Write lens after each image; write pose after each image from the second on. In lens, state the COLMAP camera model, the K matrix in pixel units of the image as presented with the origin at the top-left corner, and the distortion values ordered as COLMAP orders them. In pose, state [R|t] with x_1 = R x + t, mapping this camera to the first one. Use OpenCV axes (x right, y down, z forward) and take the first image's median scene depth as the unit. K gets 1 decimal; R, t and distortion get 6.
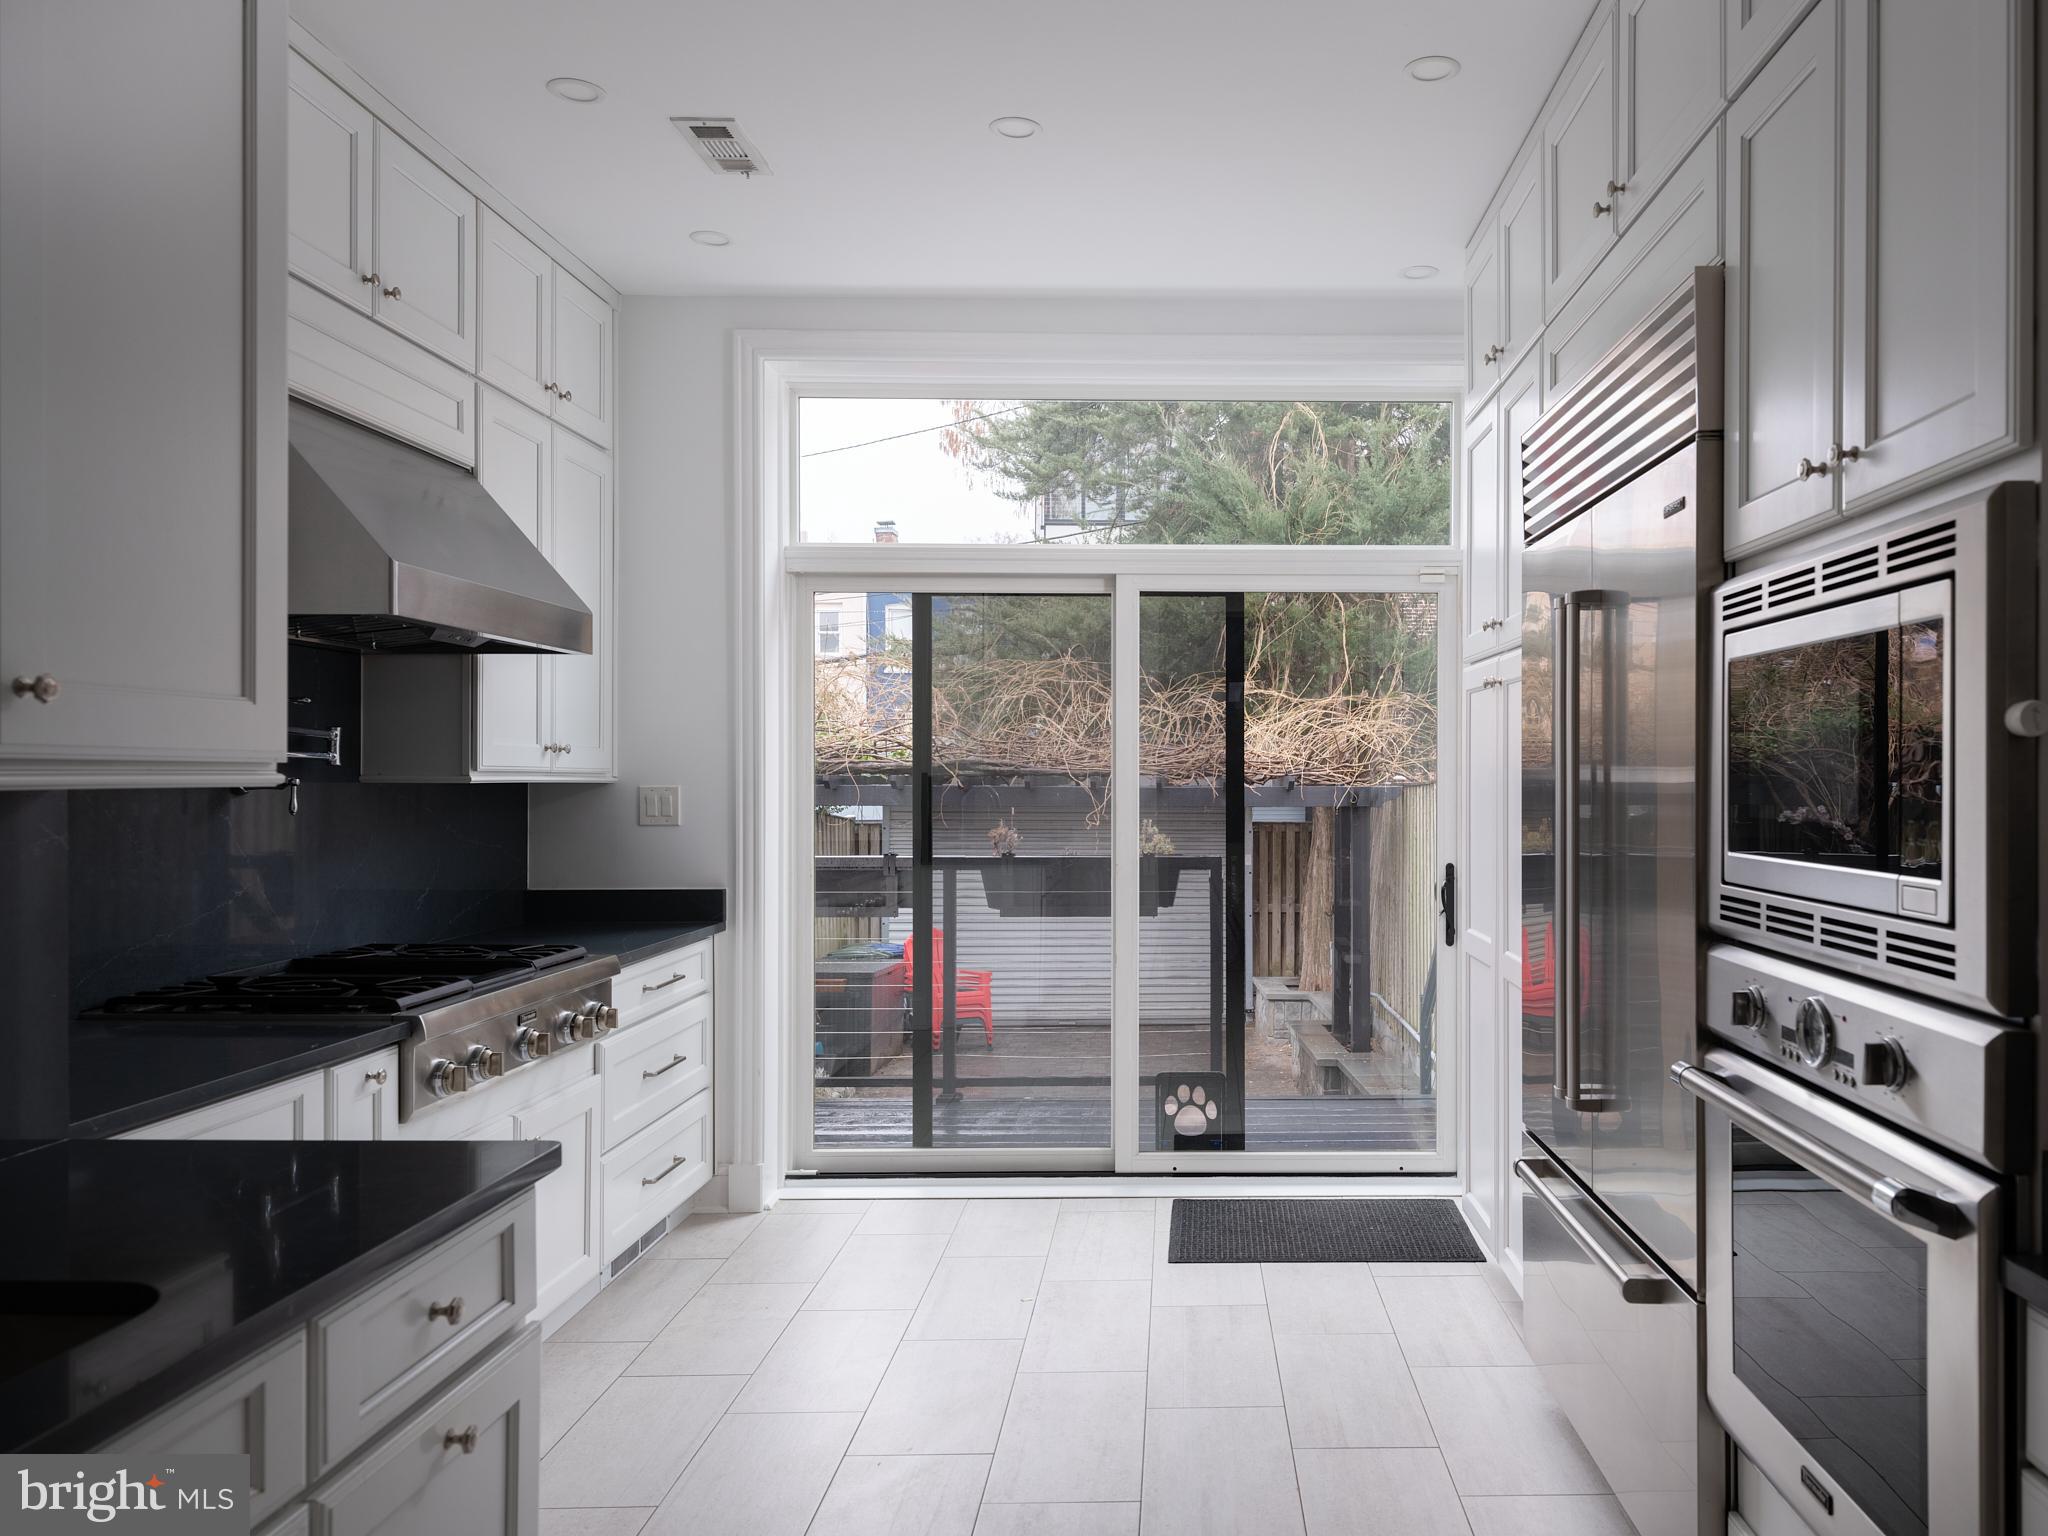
lens RADIAL K [[1421.8, 0, 1024.0], [0, 1421.8, 764.1], [0, 0, 1]] dist [0.008603, 0.001736]
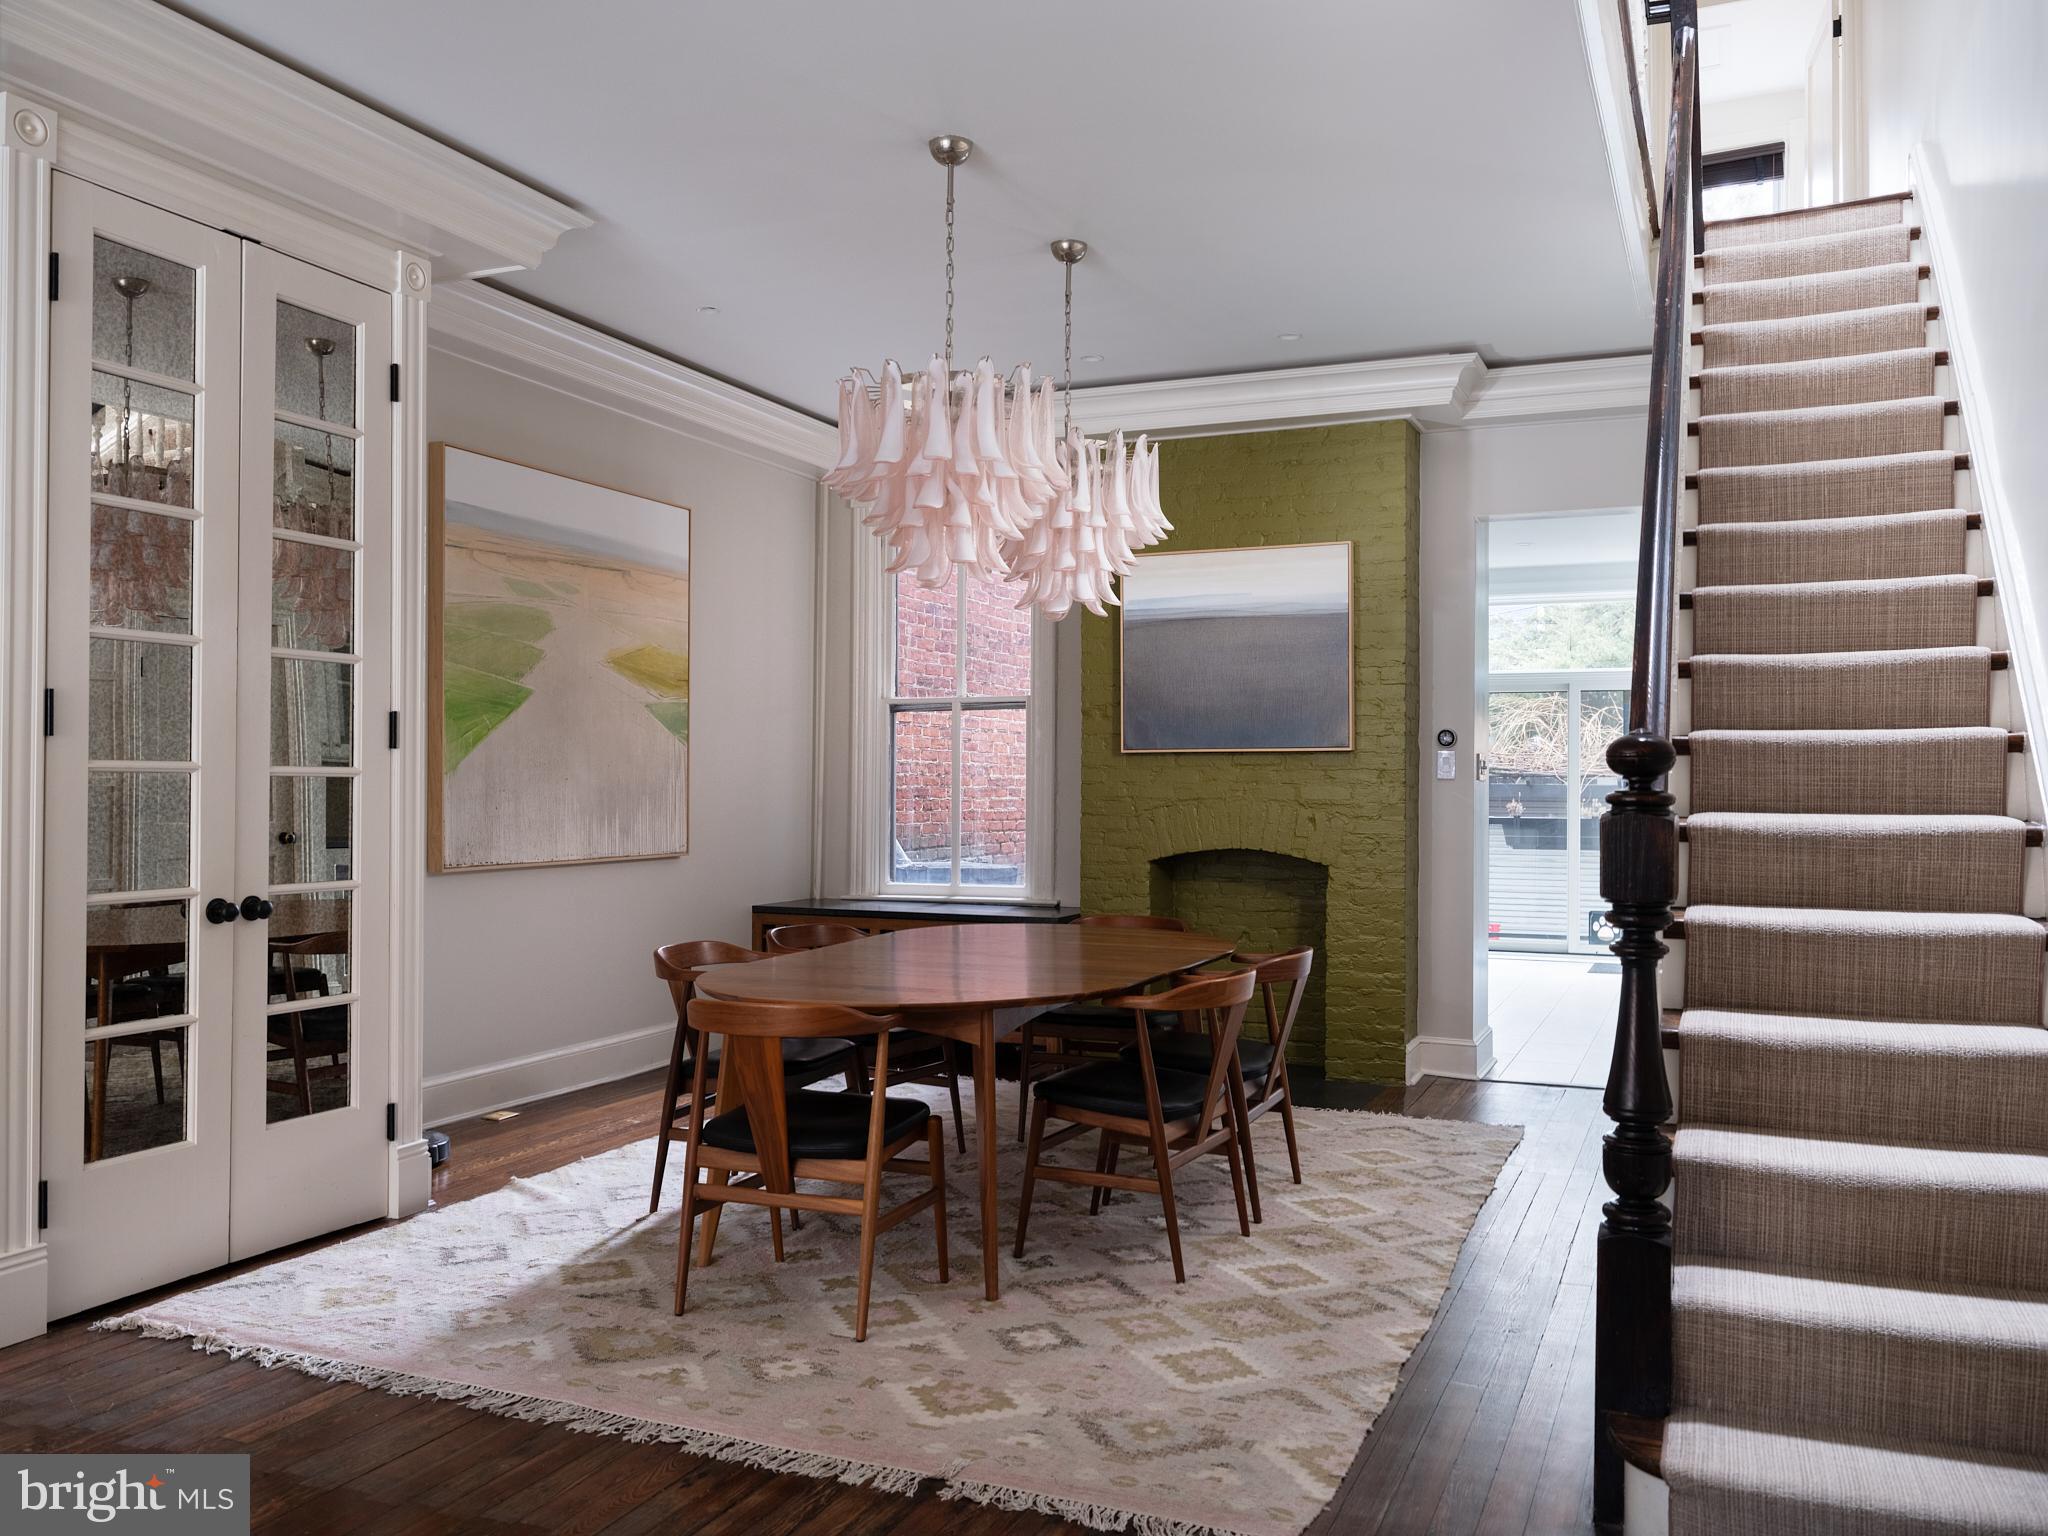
lens RADIAL K [[1663.8, 0, 1029.2], [0, 1663.8, 769.1], [0, 0, 1]] dist [0.005504, -0.003540]
pose [[0.958673, 0.005333, -0.284459, -0.002625], [-0.005993, 0.999981, -0.001449, 0.005464], [0.284446, 0.003093, 0.958687, -0.833862]]
